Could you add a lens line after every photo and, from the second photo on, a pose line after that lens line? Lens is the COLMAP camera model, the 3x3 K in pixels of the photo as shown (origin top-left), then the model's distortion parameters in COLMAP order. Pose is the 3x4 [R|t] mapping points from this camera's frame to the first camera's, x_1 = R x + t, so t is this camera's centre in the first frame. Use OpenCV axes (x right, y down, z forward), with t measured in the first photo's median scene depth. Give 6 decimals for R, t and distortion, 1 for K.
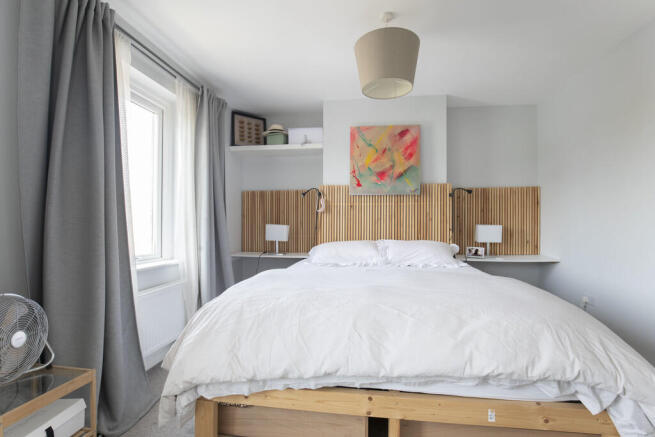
lens RADIAL K [[302.2, 0, 330.2], [0, 302.2, 222.4], [0, 0, 1]] dist [0.000694, -0.000016]
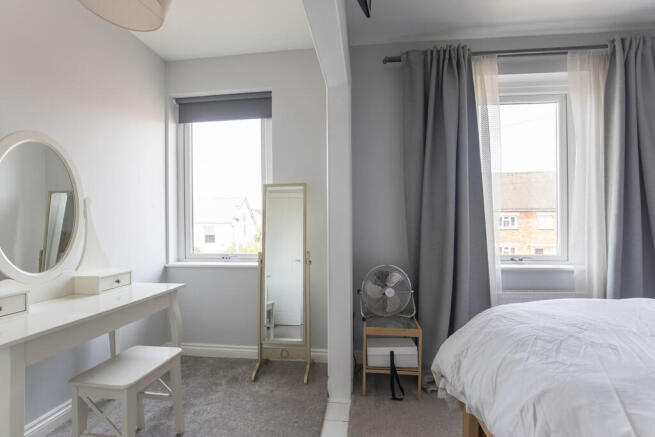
lens RADIAL K [[302.2, 0, 329.9], [0, 302.2, 221.3], [0, 0, 1]] dist [0.000694, -0.000016]
pose [[0.051459, -0.007159, -0.998649, 0.309759], [0.003851, 0.999968, -0.006970, 0.002683], [0.998668, -0.003488, 0.051485, 0.280111]]
